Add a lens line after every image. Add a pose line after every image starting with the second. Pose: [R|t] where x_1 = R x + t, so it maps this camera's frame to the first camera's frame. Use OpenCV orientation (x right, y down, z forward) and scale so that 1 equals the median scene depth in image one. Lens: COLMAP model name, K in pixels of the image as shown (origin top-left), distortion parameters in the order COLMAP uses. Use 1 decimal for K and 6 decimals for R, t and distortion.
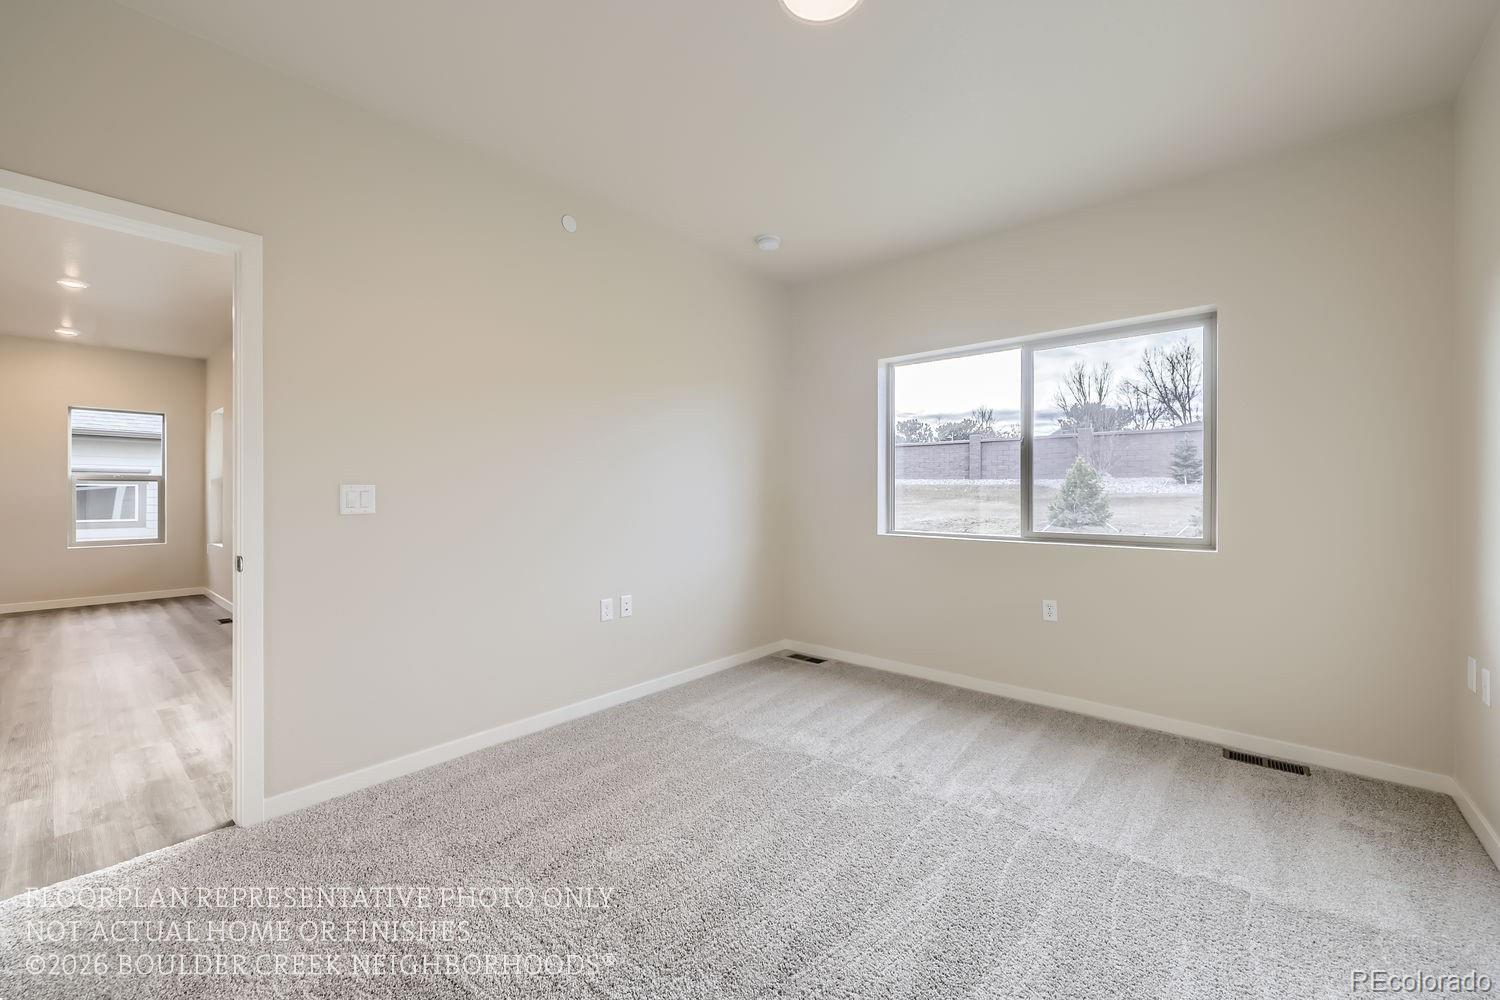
lens RADIAL K [[601.1, 0, 761.5], [0, 601.1, 497.8], [0, 0, 1]] dist [0.013781, -0.000198]
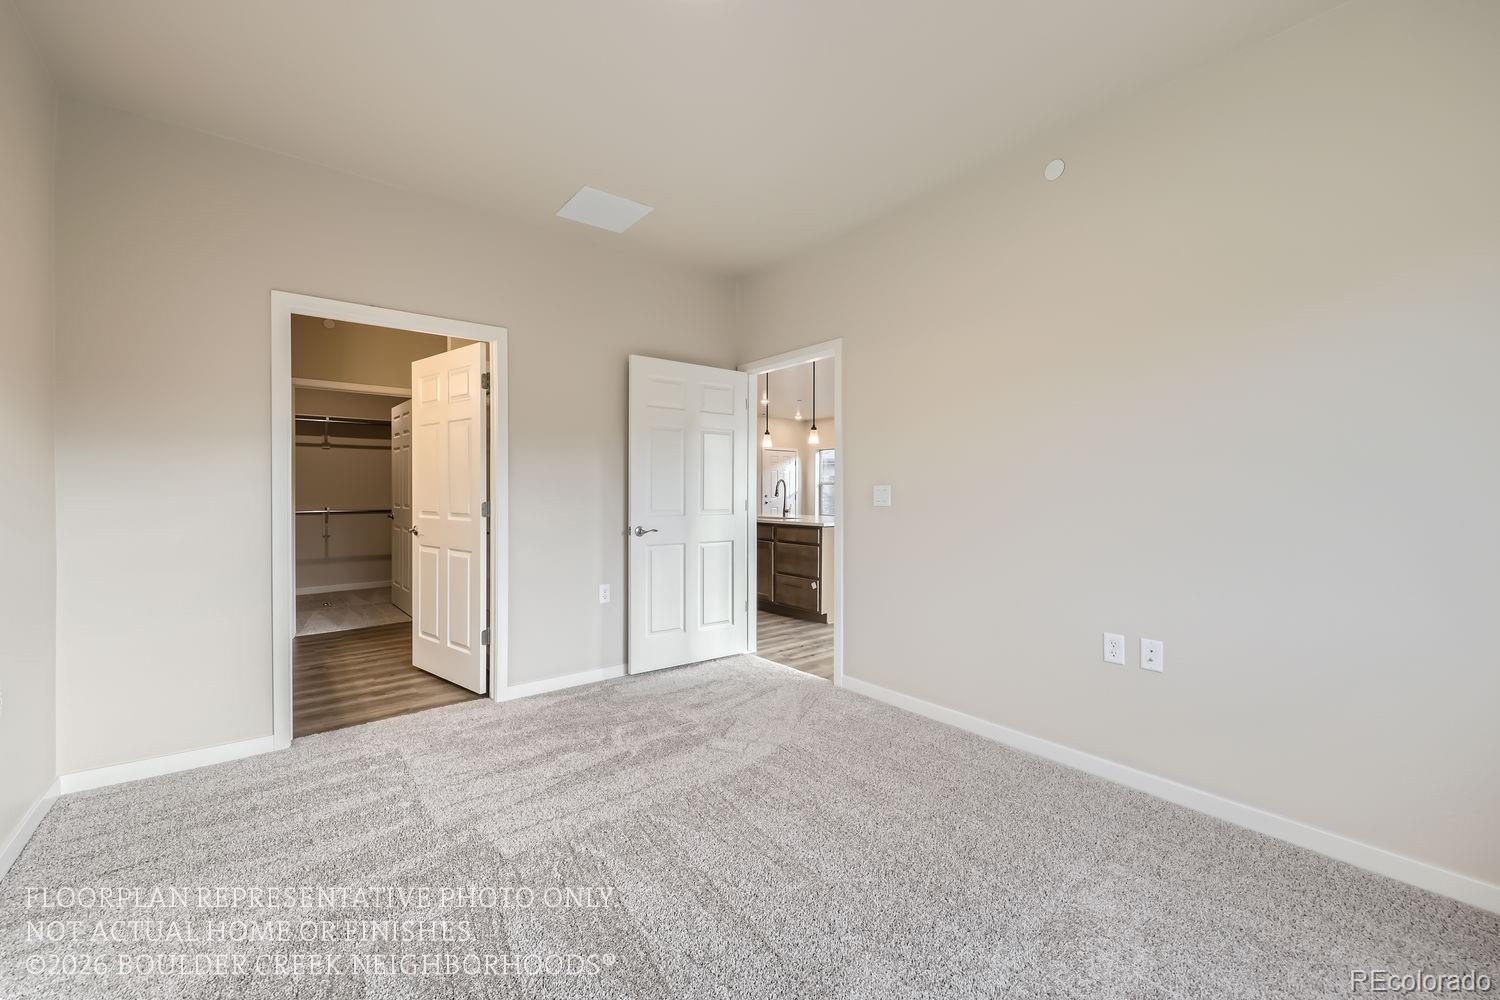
lens RADIAL K [[601.1, 0, 747.6], [0, 601.1, 496.9], [0, 0, 1]] dist [0.013781, -0.000198]
pose [[-0.204372, 0.004279, -0.978884, 0.723866], [-0.007468, 0.999955, 0.005931, -0.001221], [0.978865, 0.008523, -0.204331, 0.920324]]
